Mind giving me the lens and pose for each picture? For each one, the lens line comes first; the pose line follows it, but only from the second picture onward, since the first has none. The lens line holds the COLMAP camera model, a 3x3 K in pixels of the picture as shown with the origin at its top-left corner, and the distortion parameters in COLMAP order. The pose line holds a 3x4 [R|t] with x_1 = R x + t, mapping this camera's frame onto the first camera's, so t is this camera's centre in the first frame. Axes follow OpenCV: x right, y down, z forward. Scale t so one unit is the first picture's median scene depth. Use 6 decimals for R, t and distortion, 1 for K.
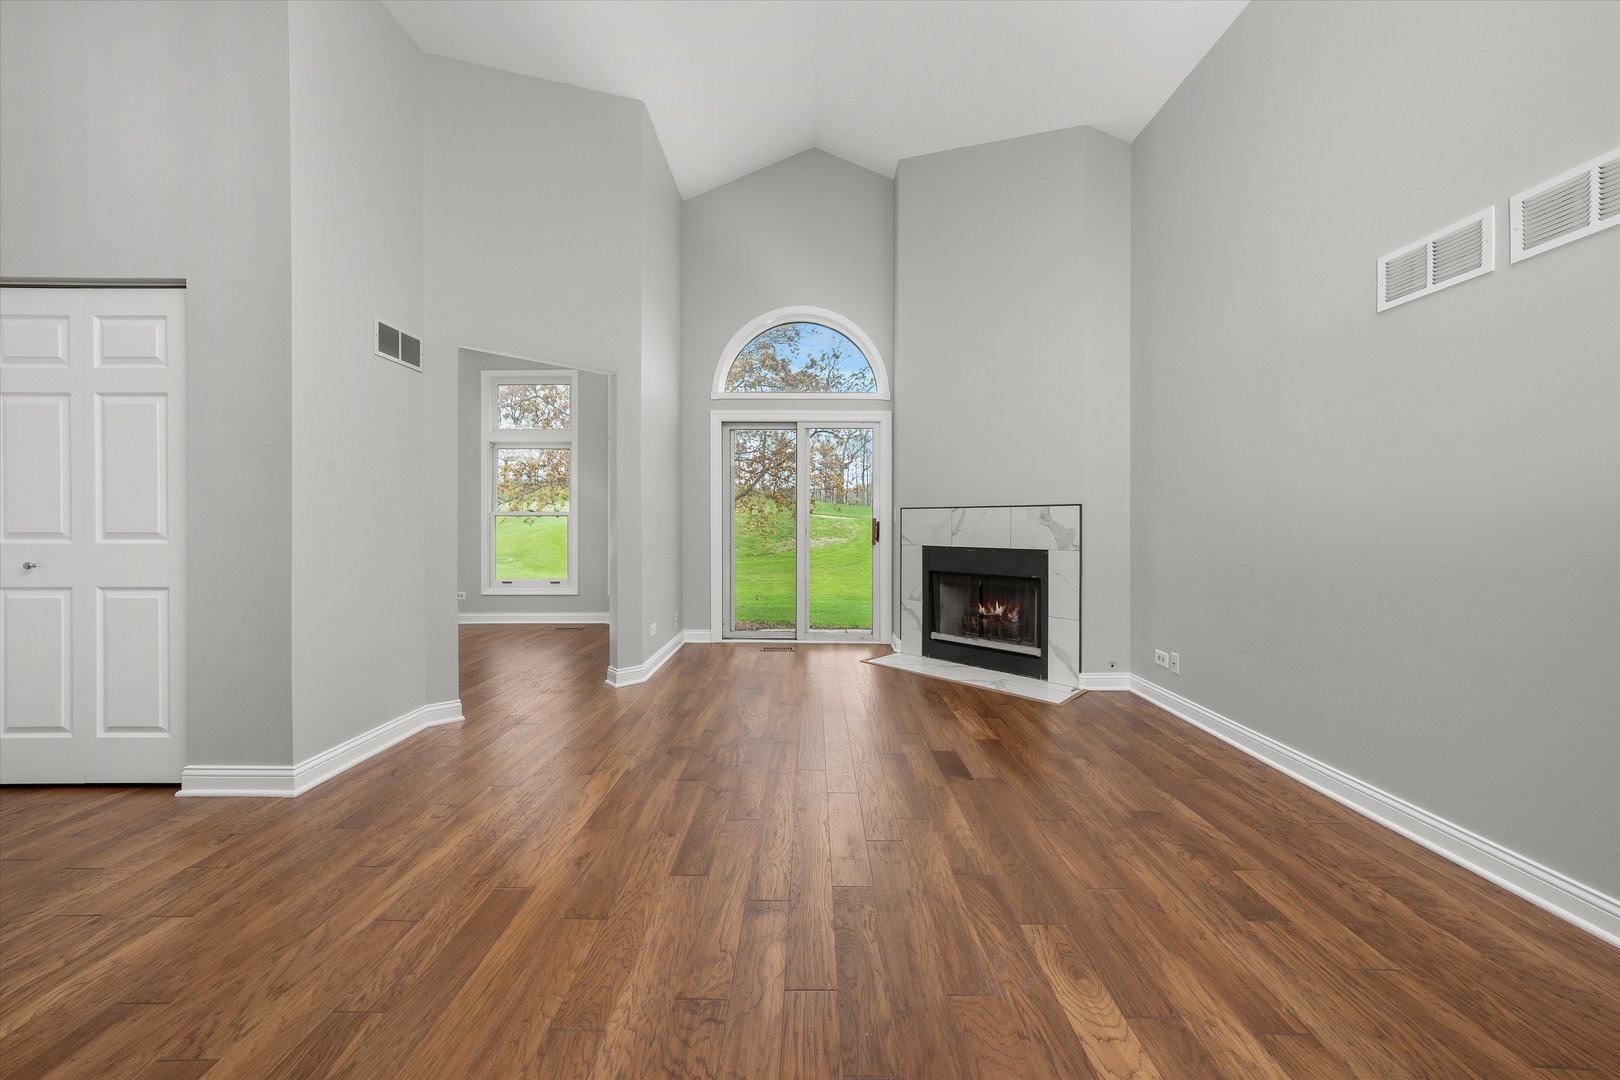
lens RADIAL K [[581.5, 0, 806.1], [0, 581.5, 530.3], [0, 0, 1]] dist [-0.014086, 0.006745]
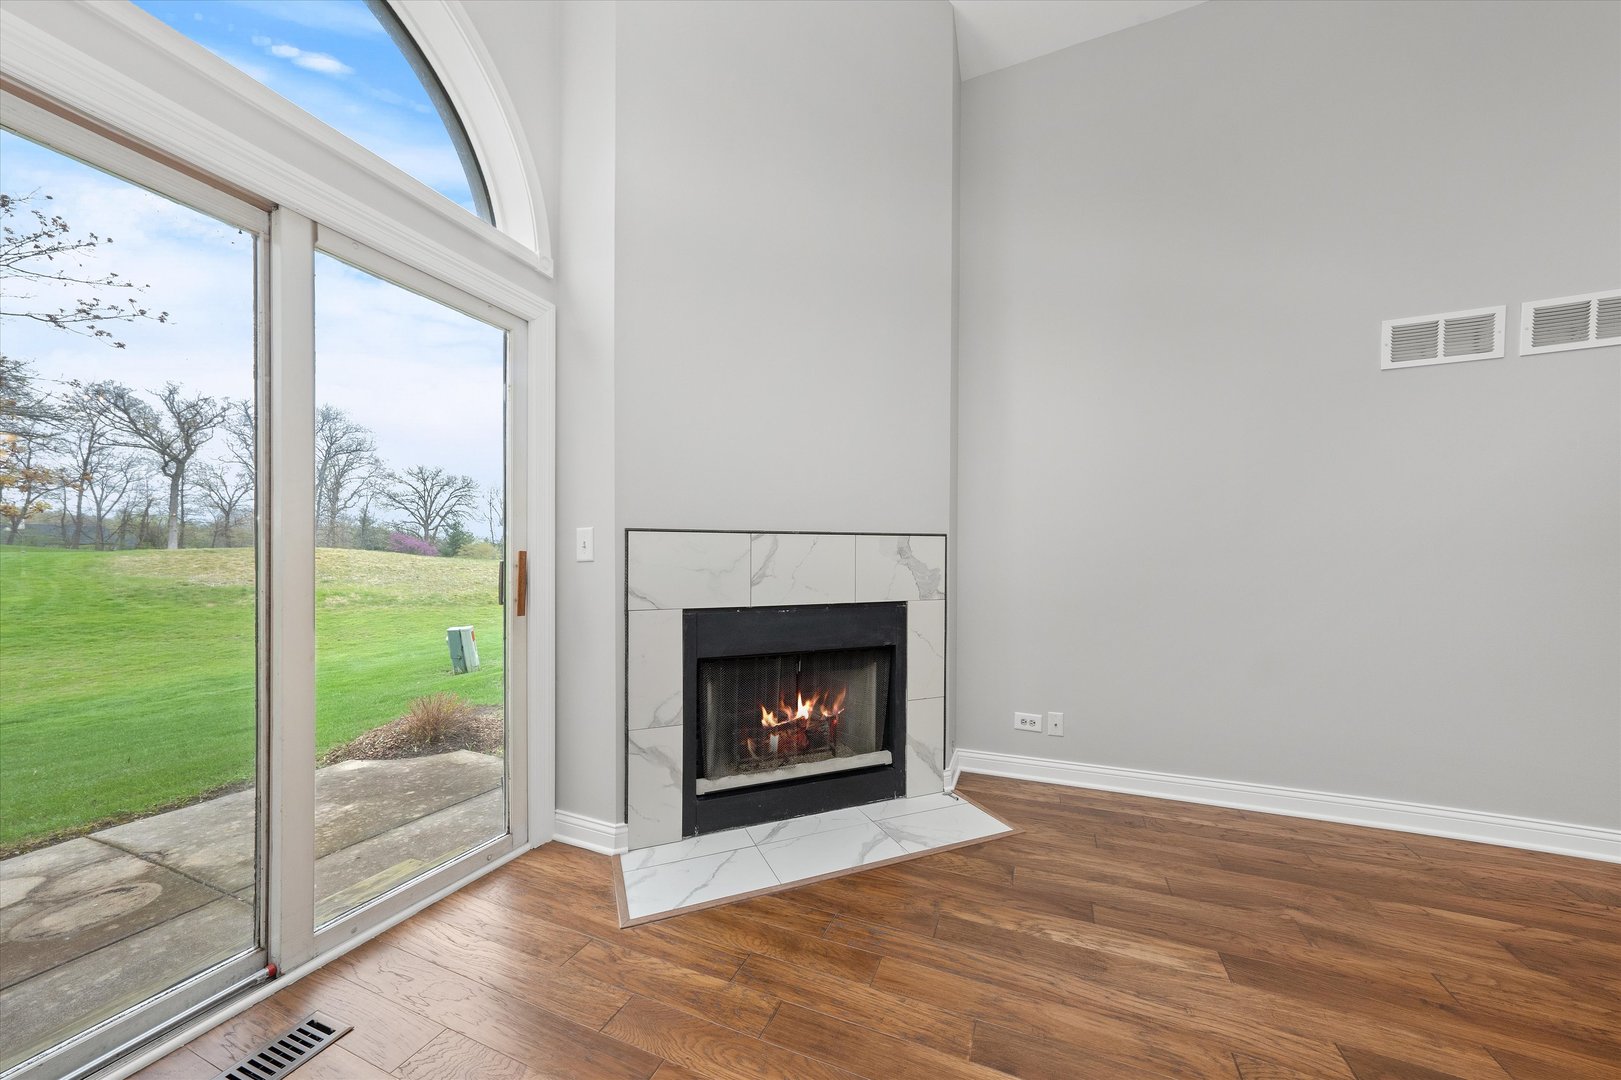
lens RADIAL K [[569.6, 0, 812.9], [0, 569.6, 563.4], [0, 0, 1]] dist [-0.007615, 0.007843]
pose [[0.371250, -0.007447, 0.928503, -0.254722], [0.015090, 0.999884, 0.001986, -0.013731], [-0.928410, 0.013274, 0.371319, 0.940337]]
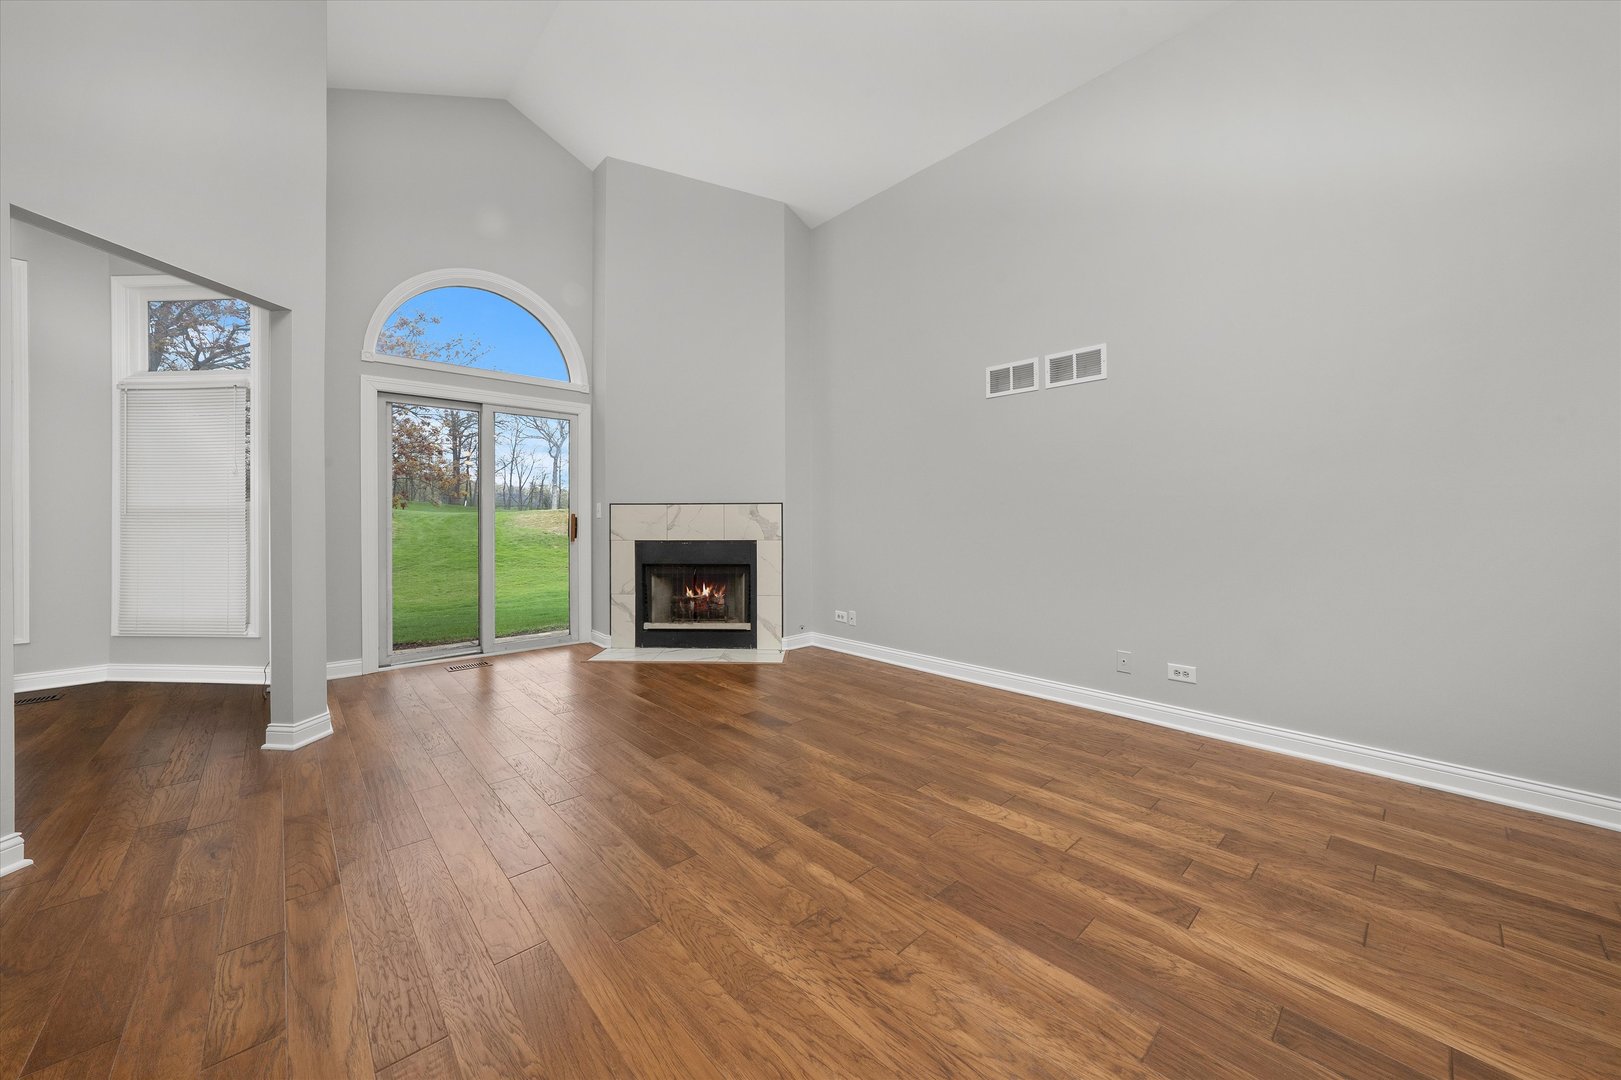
lens RADIAL K [[581.5, 0, 810.3], [0, 581.5, 522.9], [0, 0, 1]] dist [-0.011989, 0.000338]
pose [[0.727453, -0.008691, 0.686103, -0.364713], [0.012159, 0.999926, -0.000225, -0.000870], [-0.686050, 0.008506, 0.727505, 0.045320]]
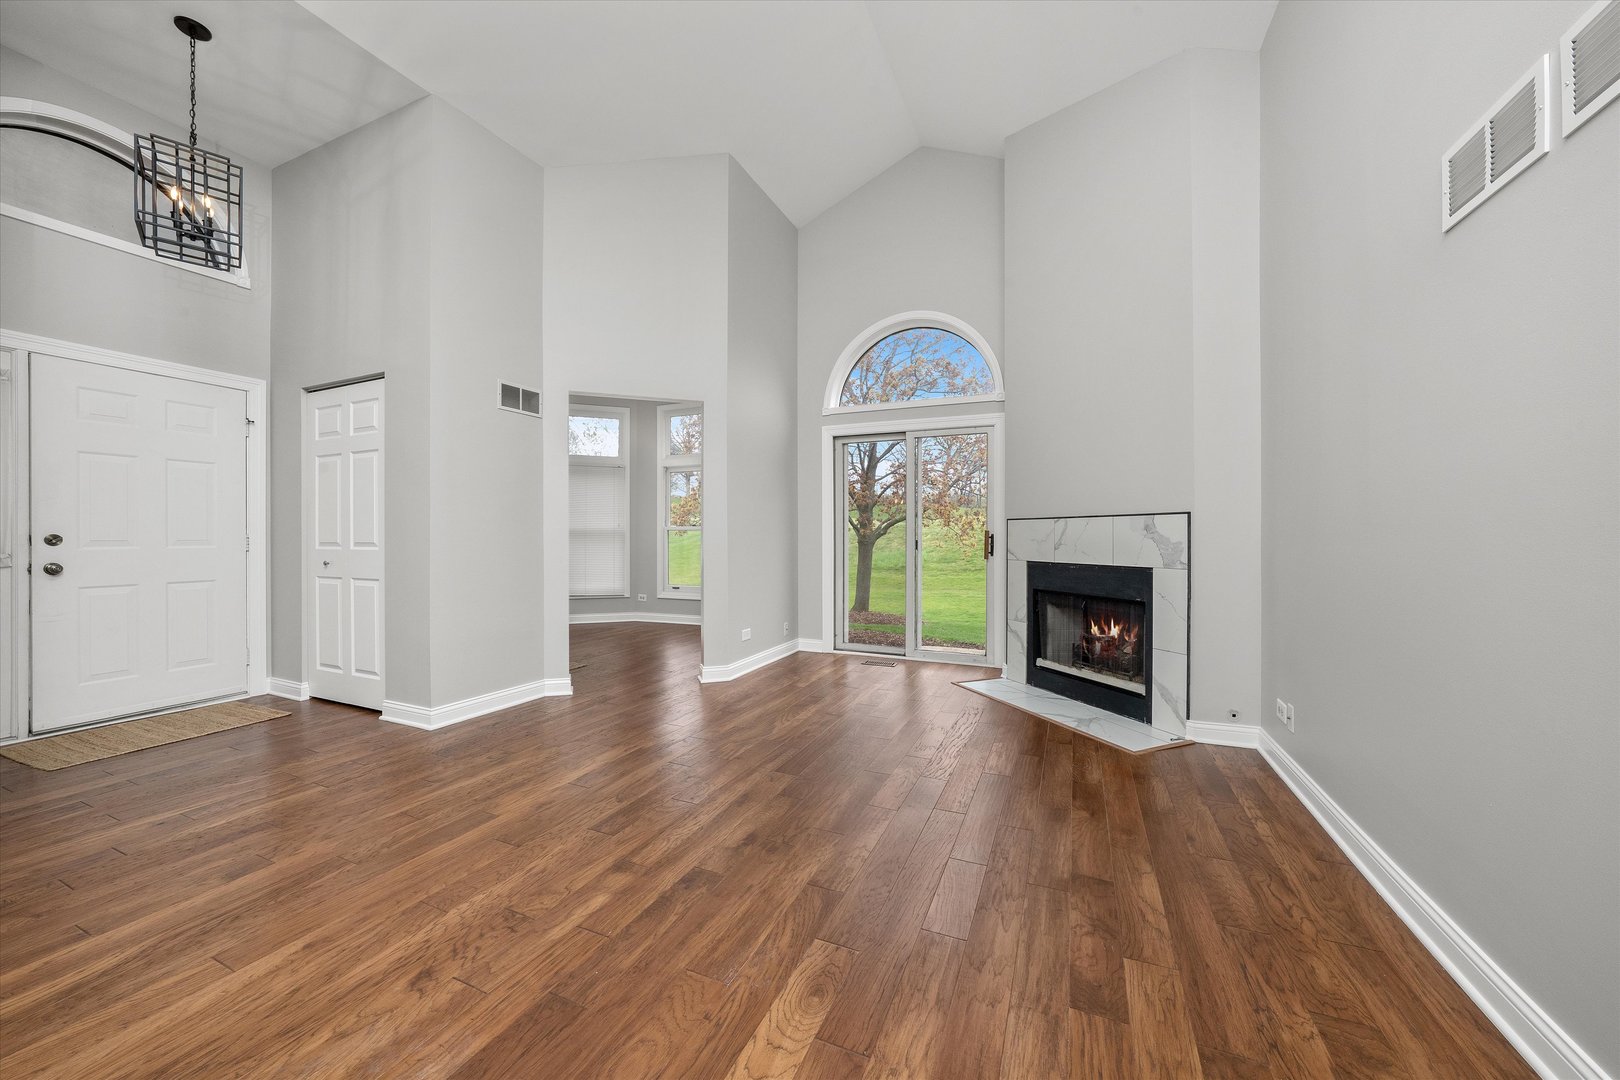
lens RADIAL K [[599.5, 0, 805.8], [0, 599.5, 543.9], [0, 0, 1]] dist [-0.027241, 0.007070]
pose [[0.916576, 0.004234, -0.399839, 0.331628], [-0.004012, 0.999991, 0.001392, 0.000428], [0.399841, 0.000329, 0.916584, 0.025258]]
